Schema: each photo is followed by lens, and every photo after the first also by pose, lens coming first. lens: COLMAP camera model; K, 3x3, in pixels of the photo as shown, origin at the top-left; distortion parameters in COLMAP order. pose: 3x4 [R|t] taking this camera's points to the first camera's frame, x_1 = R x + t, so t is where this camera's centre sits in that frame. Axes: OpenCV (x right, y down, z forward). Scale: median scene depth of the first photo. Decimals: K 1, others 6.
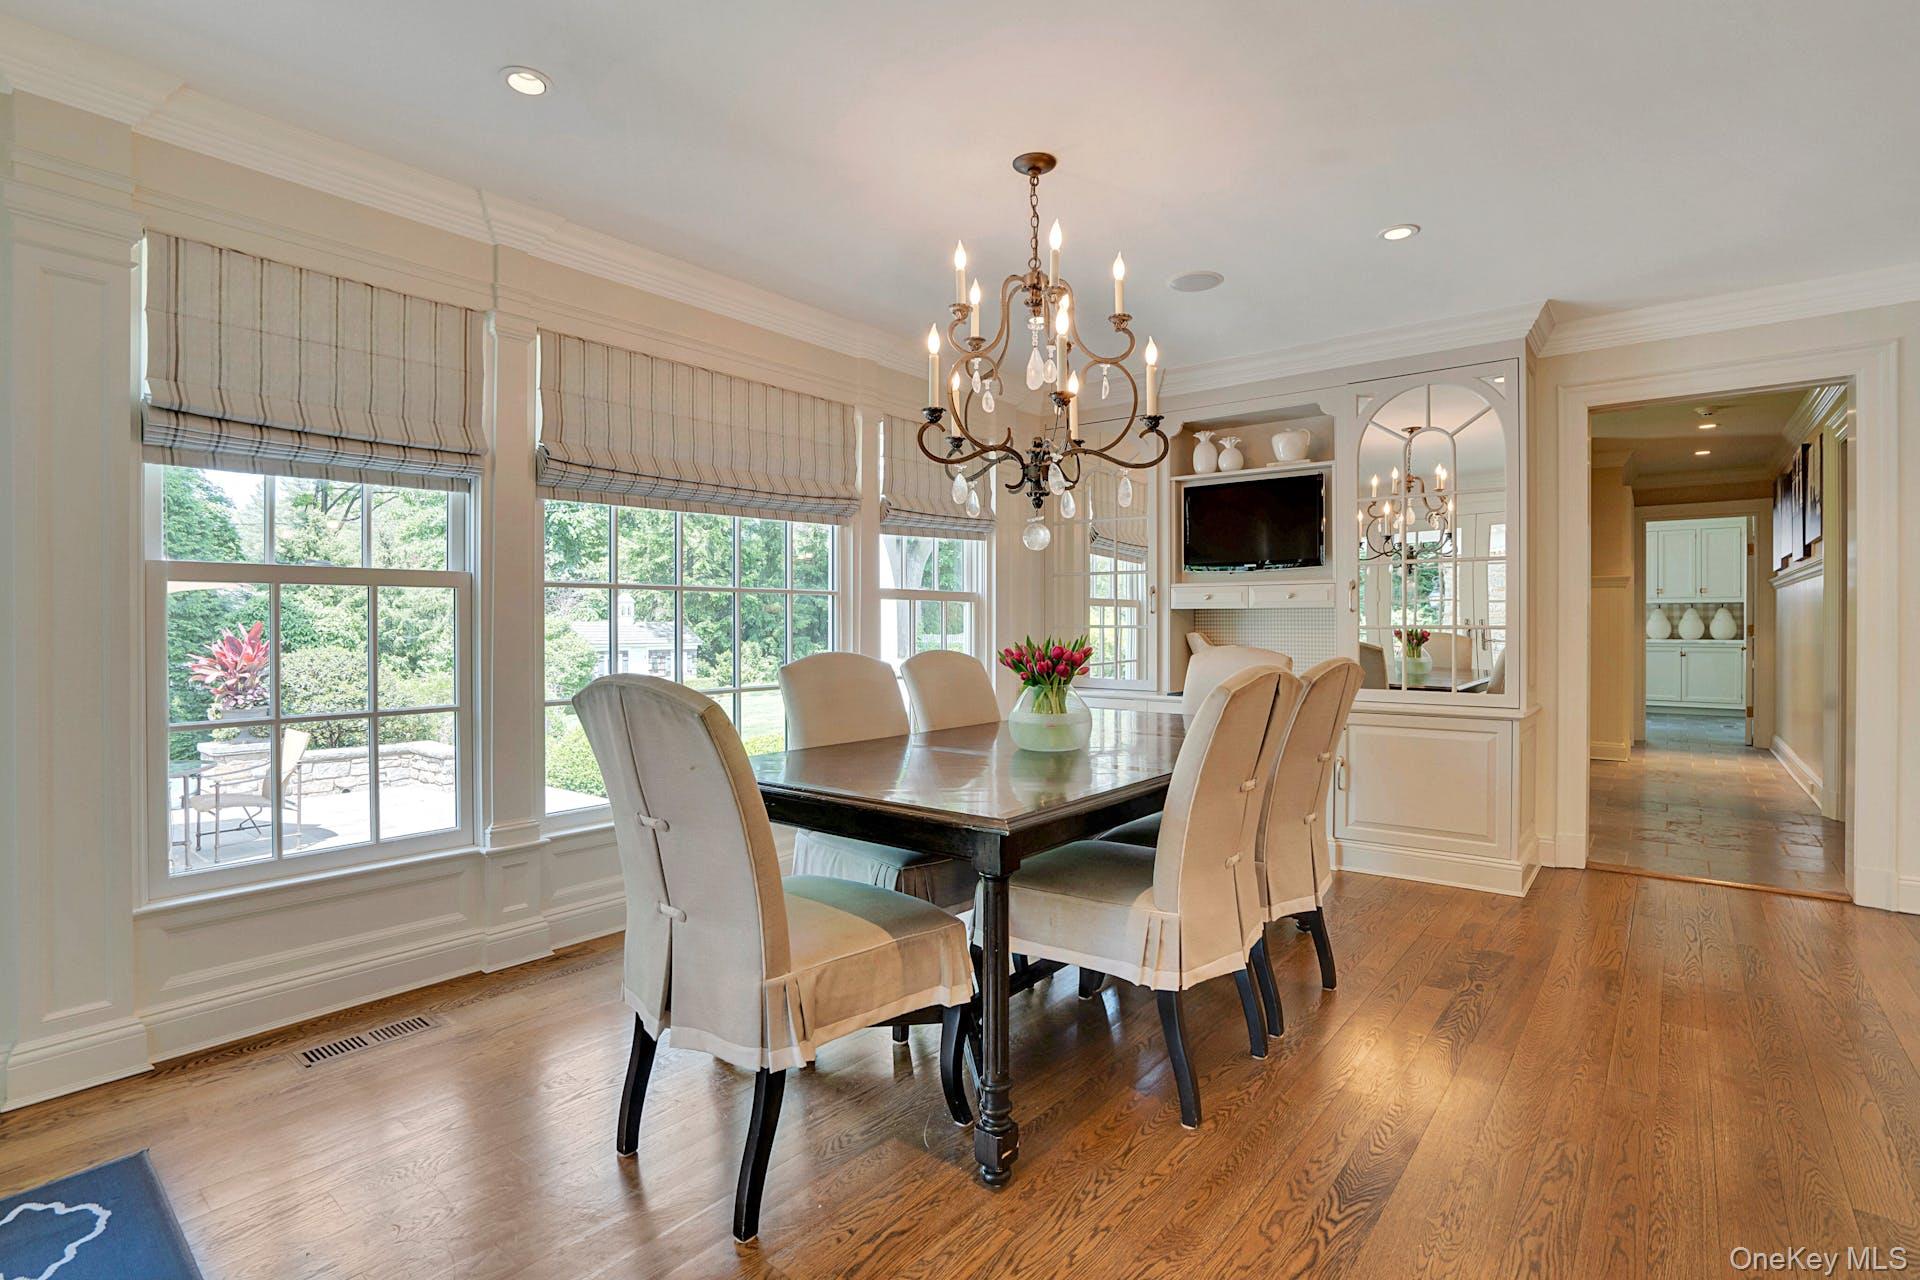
lens RADIAL K [[916.4, 0, 960.0], [0, 916.4, 640.0], [0, 0, 1]] dist [-0.057499, 0.000007]
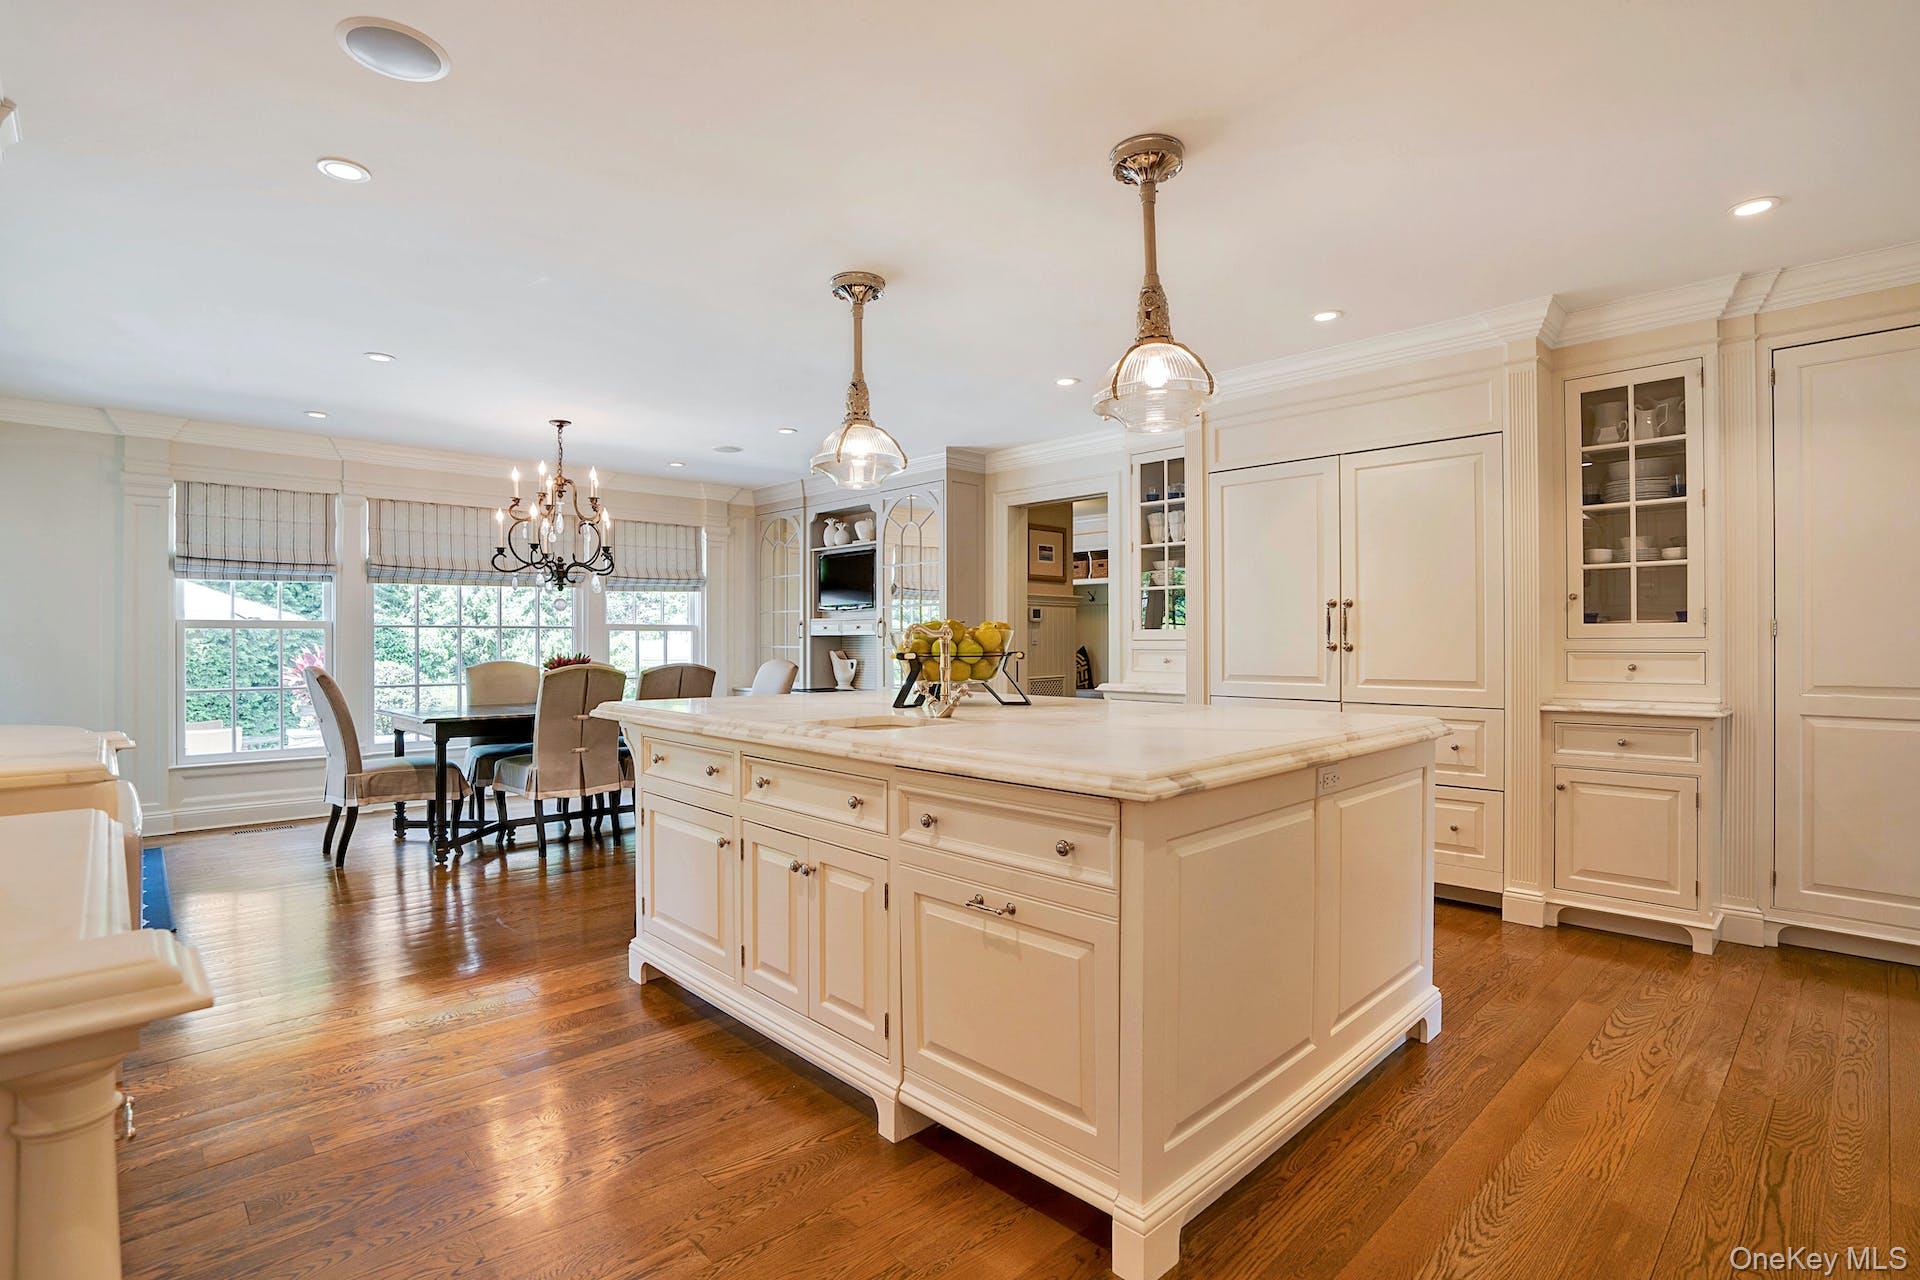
lens RADIAL K [[916.4, 0, 960.0], [0, 916.4, 640.0], [0, 0, 1]] dist [-0.057499, 0.000007]
pose [[0.994161, -0.002551, -0.107876, 1.027436], [0.000513, 0.999821, -0.018913, 0.005912], [0.107905, 0.018747, 0.993984, -0.804271]]
